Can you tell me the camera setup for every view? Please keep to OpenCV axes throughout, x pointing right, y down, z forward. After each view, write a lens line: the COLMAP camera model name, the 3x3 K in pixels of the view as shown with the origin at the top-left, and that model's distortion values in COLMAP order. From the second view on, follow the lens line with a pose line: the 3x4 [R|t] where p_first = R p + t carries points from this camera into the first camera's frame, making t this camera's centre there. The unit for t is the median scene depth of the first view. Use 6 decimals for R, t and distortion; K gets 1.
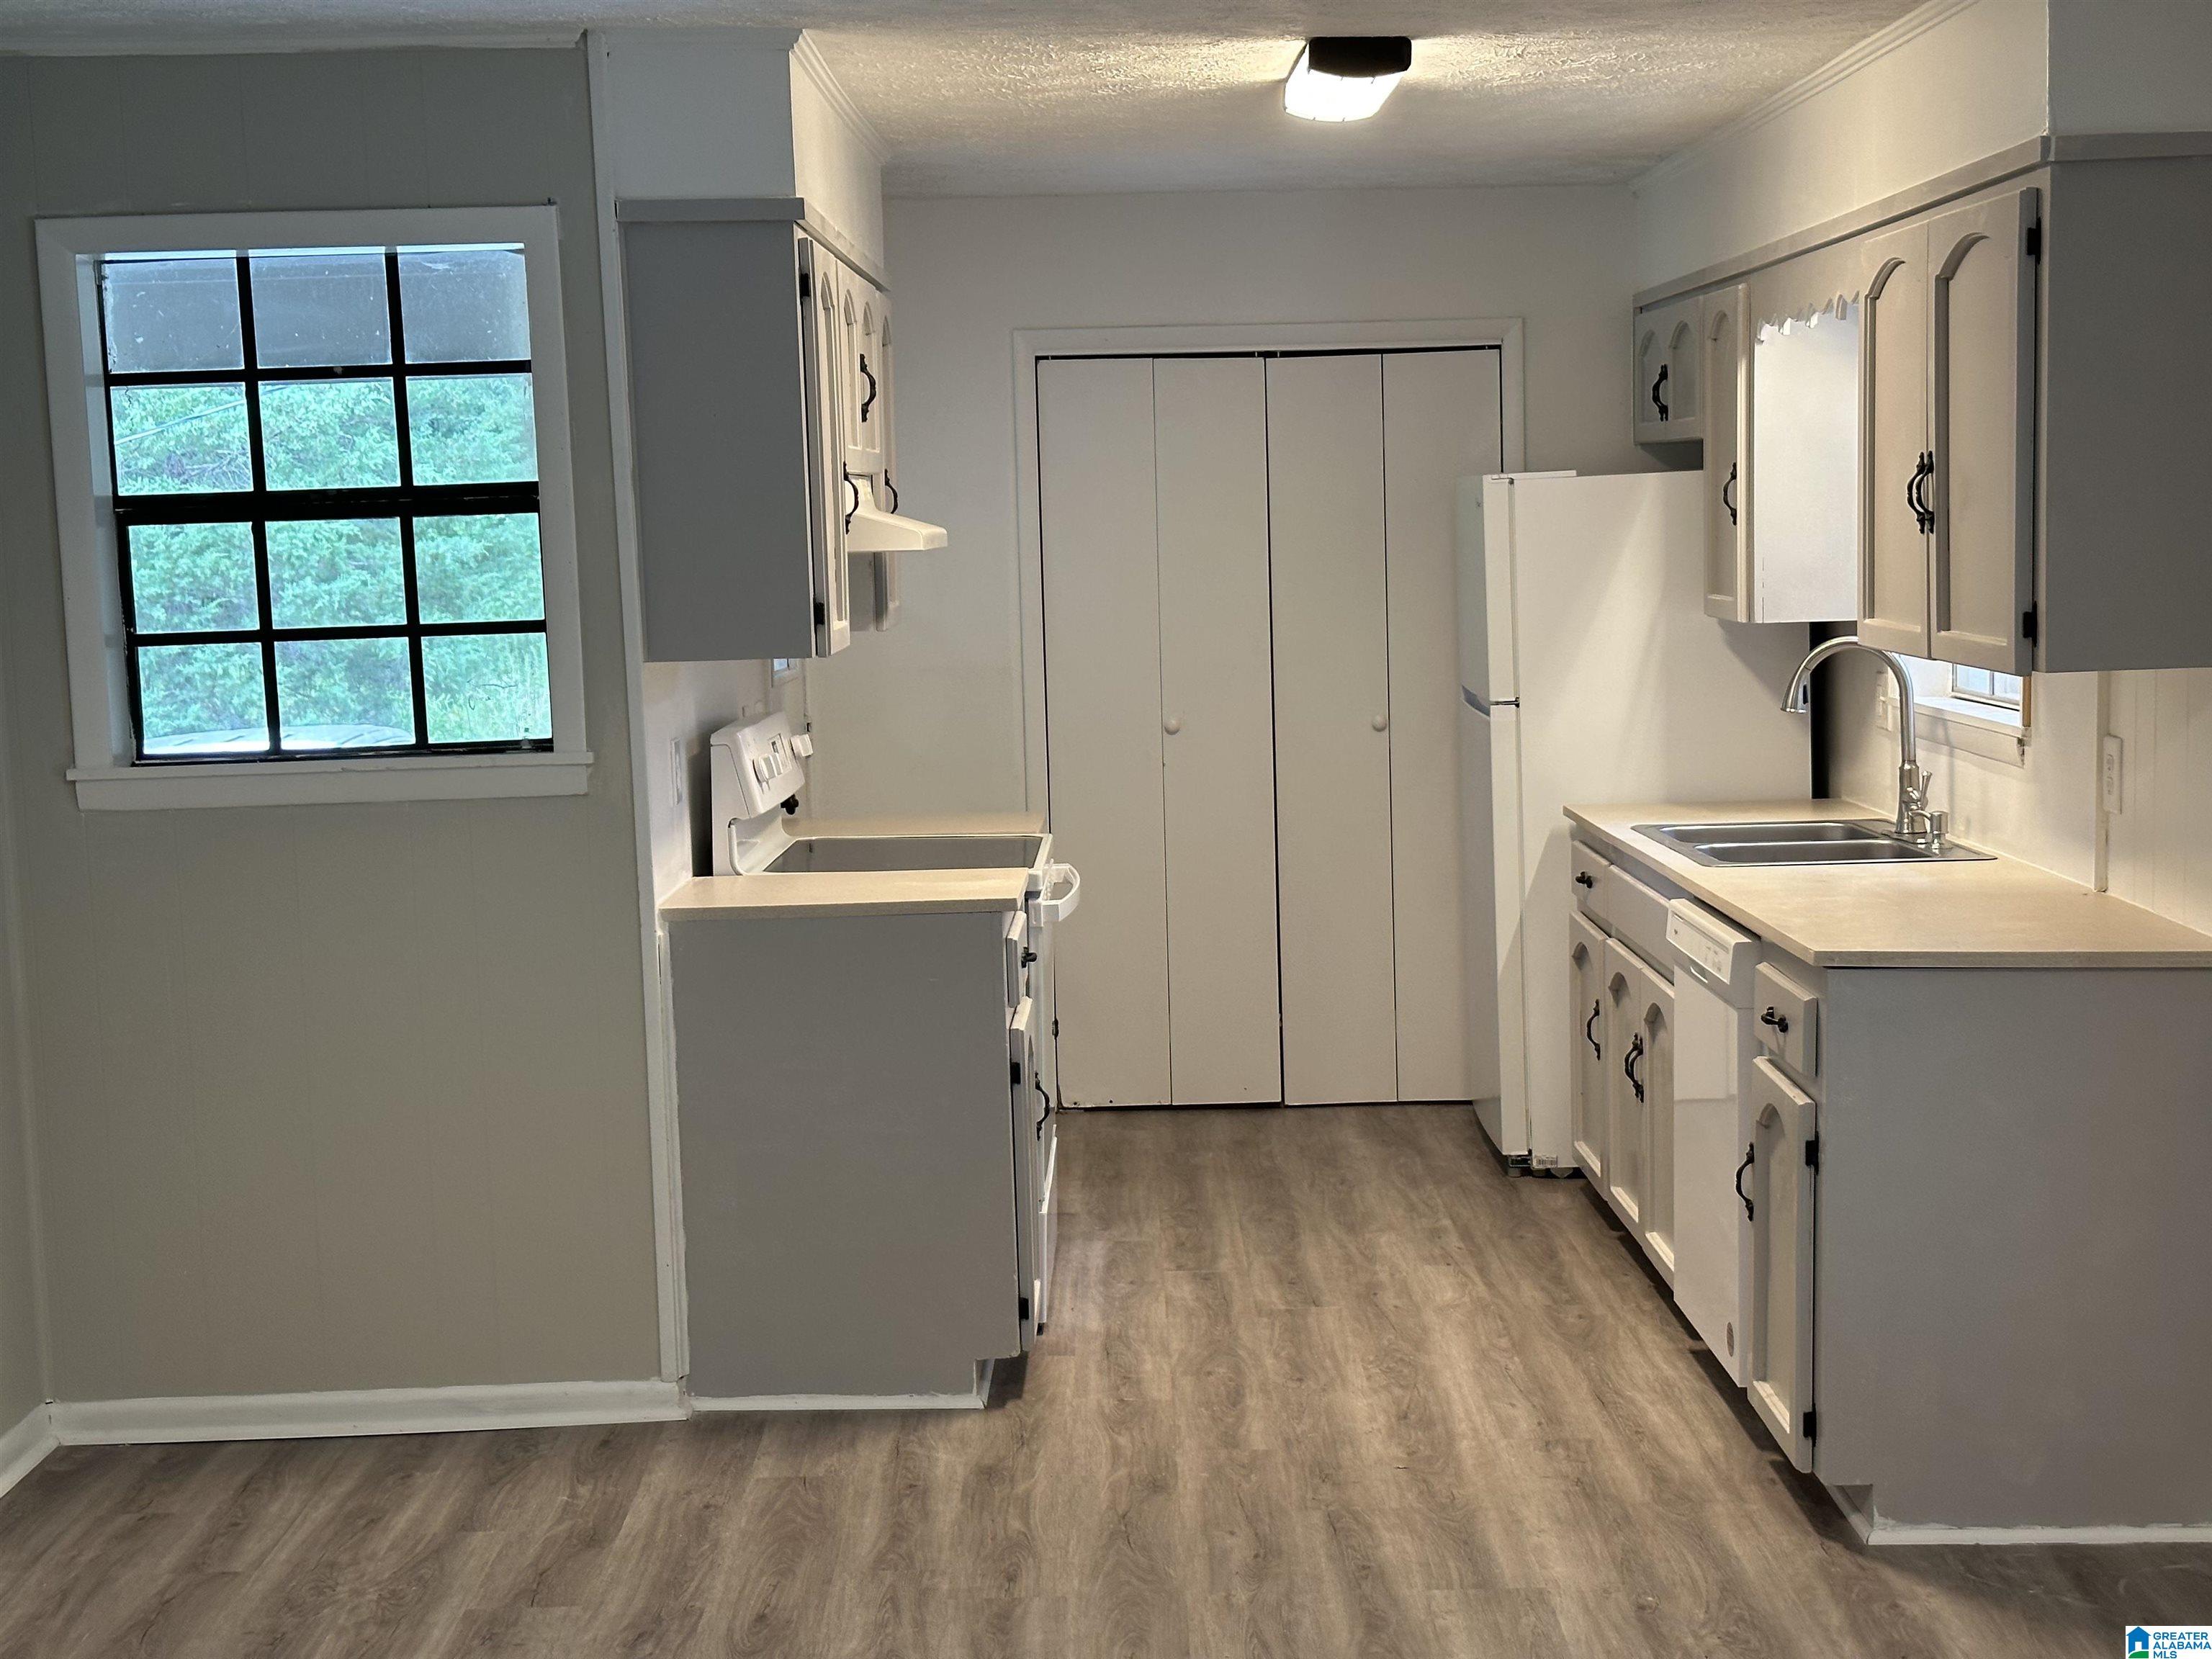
lens RADIAL K [[3077.3, 0, 1121.1], [0, 3077.3, 836.6], [0, 0, 1]] dist [0.171632, -0.251476]
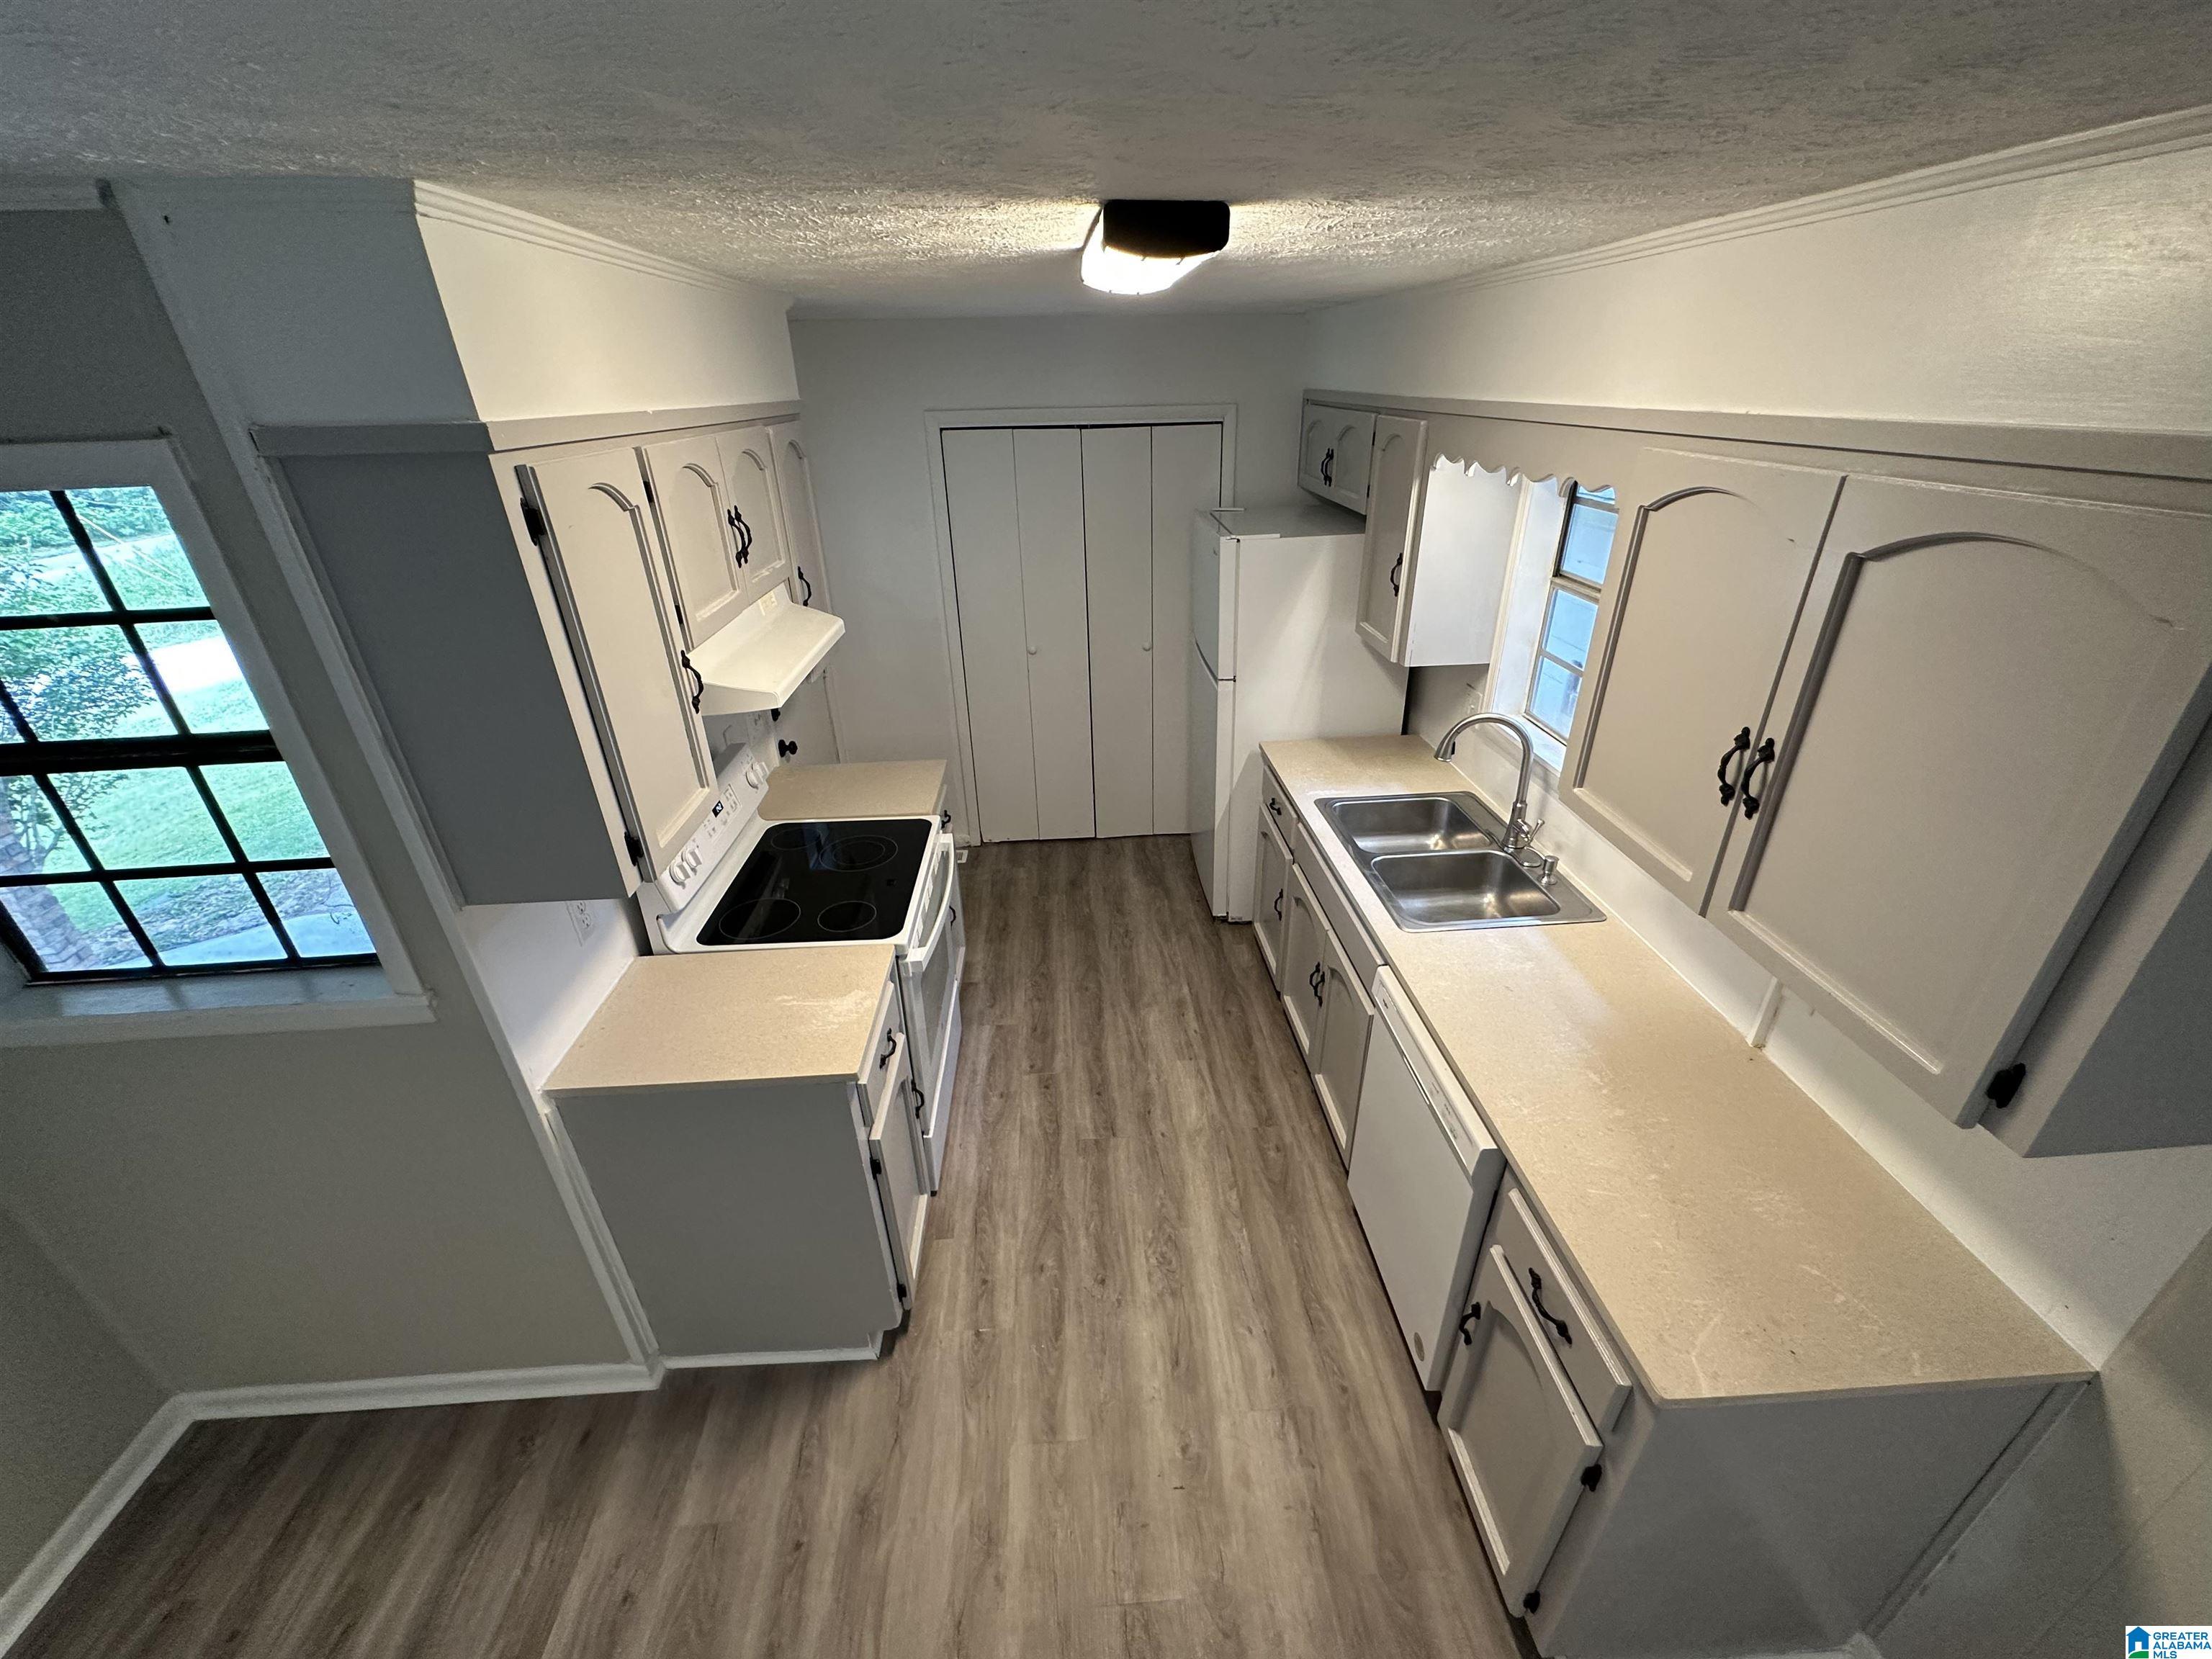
lens RADIAL K [[885.4, 0, 1106.0], [0, 885.4, 829.5], [0, 0, 1]] dist [-0.002002, -0.000446]
pose [[0.998278, -0.024496, 0.053308, 0.042549], [0.003851, 0.934058, 0.357101, -0.177097], [-0.058541, -0.356281, 0.932543, 0.691568]]
